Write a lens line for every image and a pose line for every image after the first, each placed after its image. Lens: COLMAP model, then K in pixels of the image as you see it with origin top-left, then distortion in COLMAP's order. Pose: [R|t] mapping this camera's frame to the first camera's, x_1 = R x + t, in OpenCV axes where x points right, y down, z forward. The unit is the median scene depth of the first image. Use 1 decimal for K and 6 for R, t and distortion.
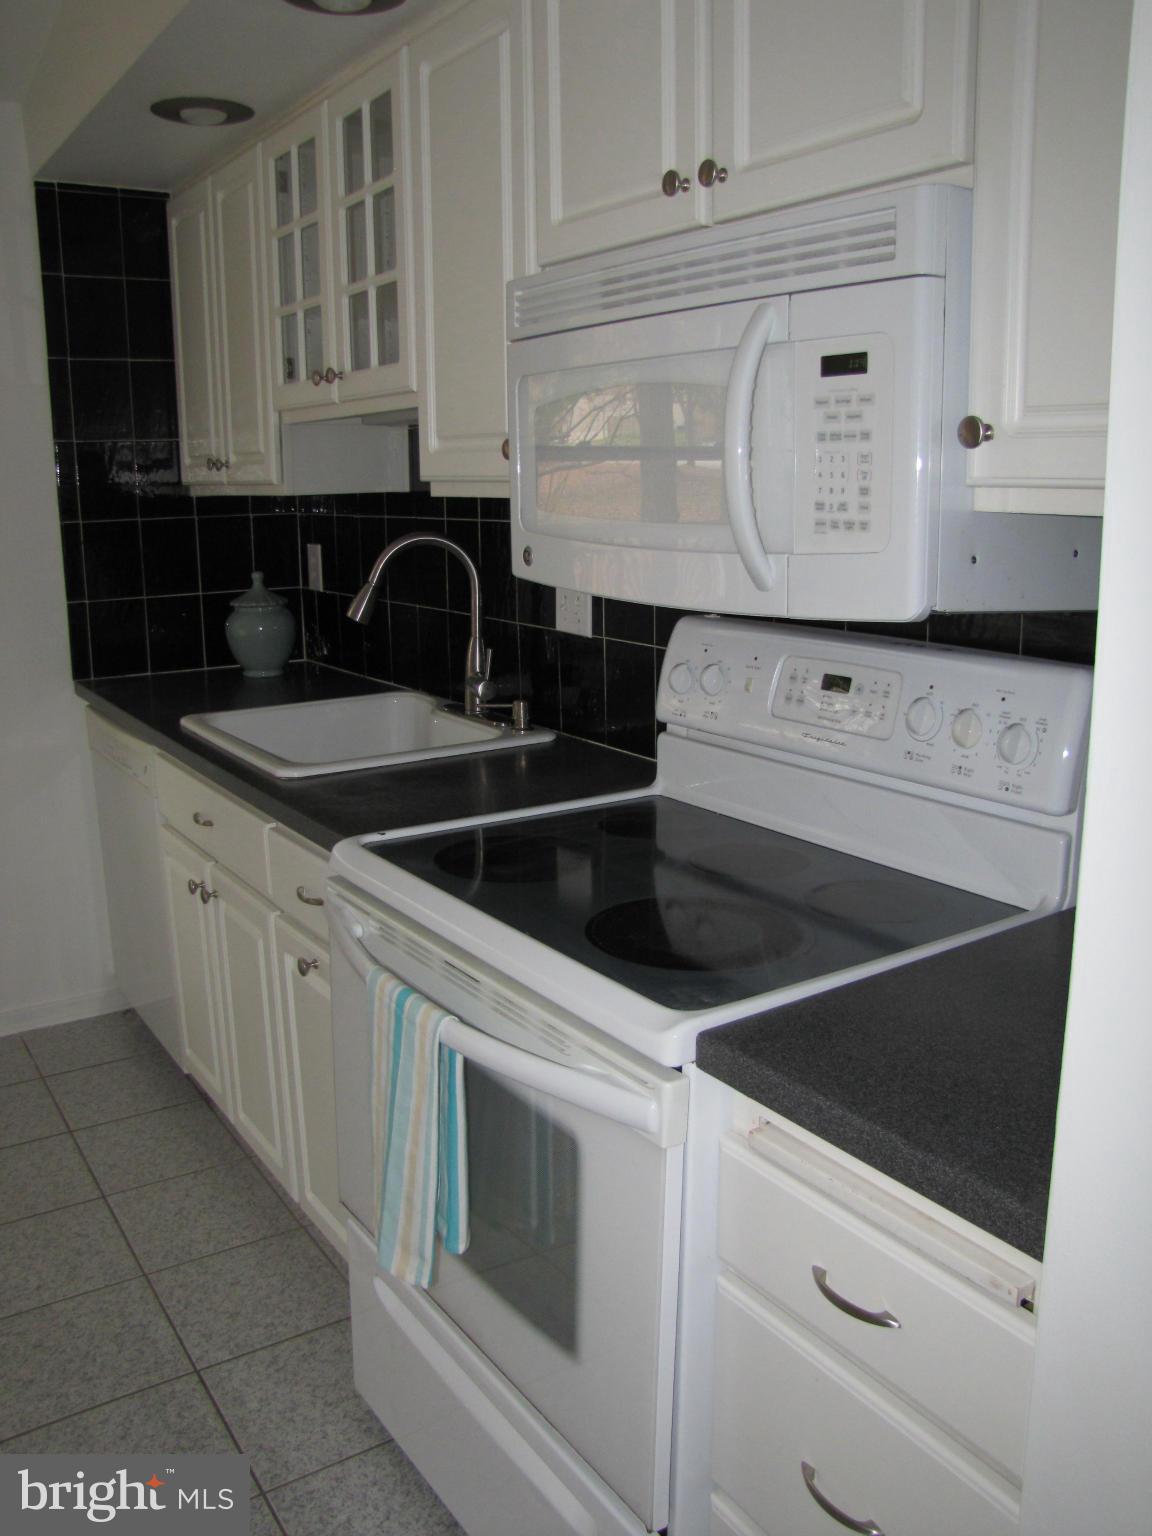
lens RADIAL K [[1283.7, 0, 576.0], [0, 1283.7, 768.0], [0, 0, 1]] dist [-0.189768, 0.154491]
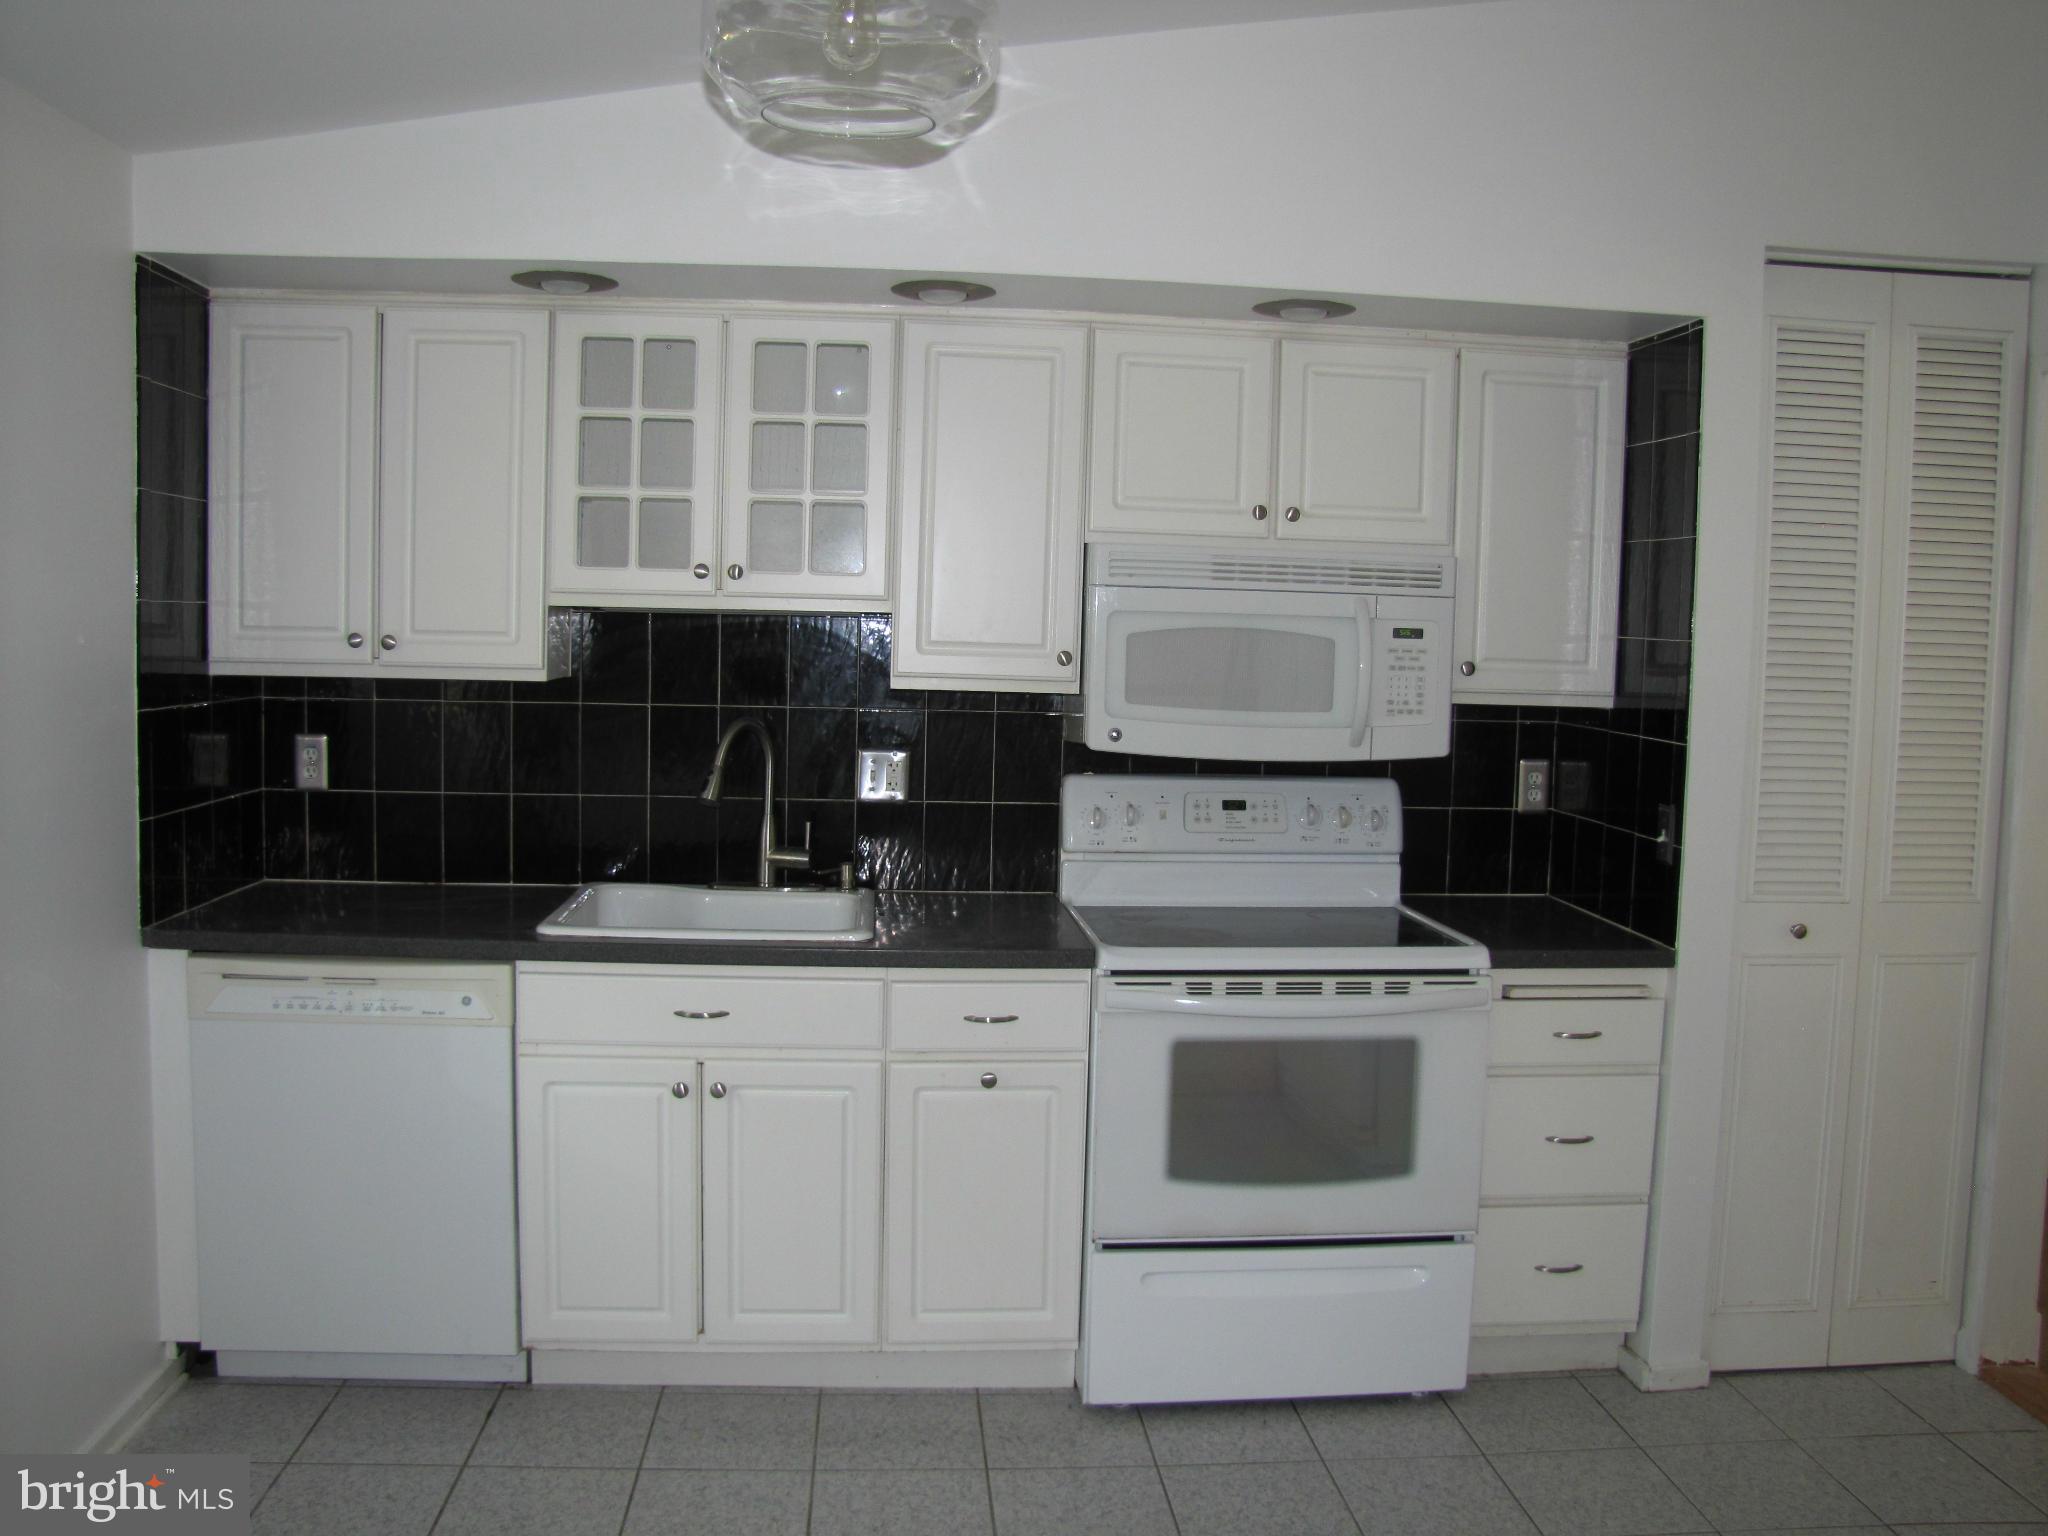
lens RADIAL K [[1711.6, 0, 1024.0], [0, 1711.6, 768.0], [0, 0, 1]] dist [-0.189768, 0.154491]
pose [[0.476276, -0.046475, 0.878067, -1.928058], [0.166030, 0.985392, -0.037901, -0.079200], [-0.863479, 0.163836, 0.477035, 0.193230]]
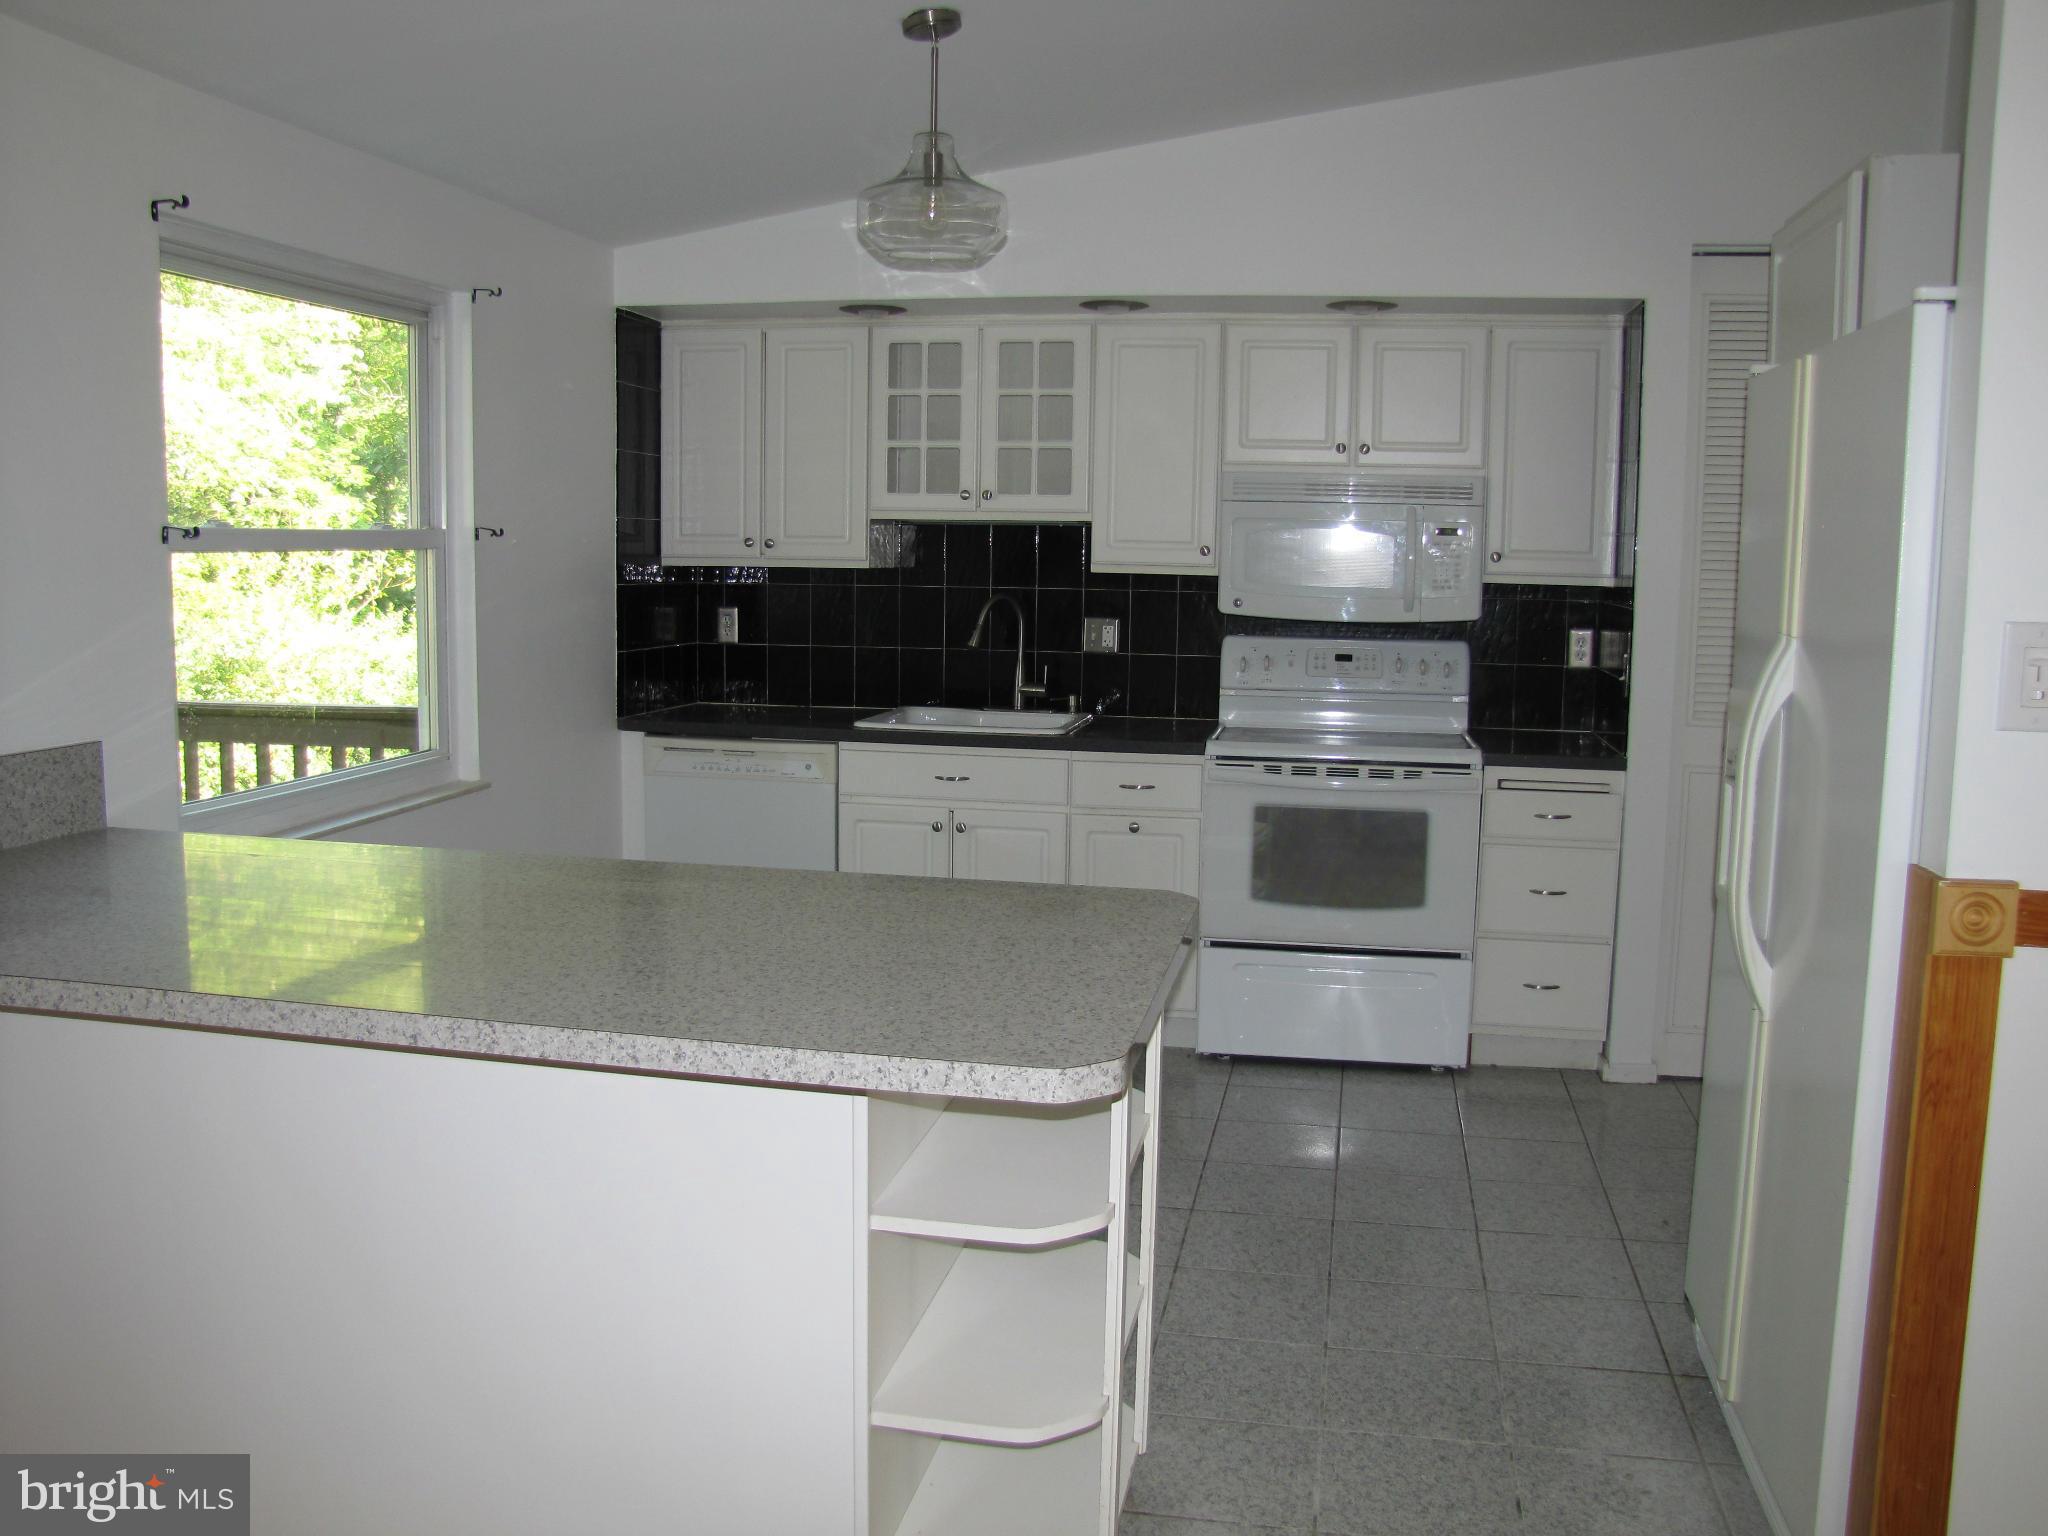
lens RADIAL K [[1711.6, 0, 1024.0], [0, 1711.6, 768.0], [0, 0, 1]] dist [-0.189768, 0.154491]
pose [[0.700796, -0.061980, 0.710664, -2.487531], [0.135360, 0.989673, -0.047168, 0.204042], [-0.700402, 0.129251, 0.701948, -0.742494]]
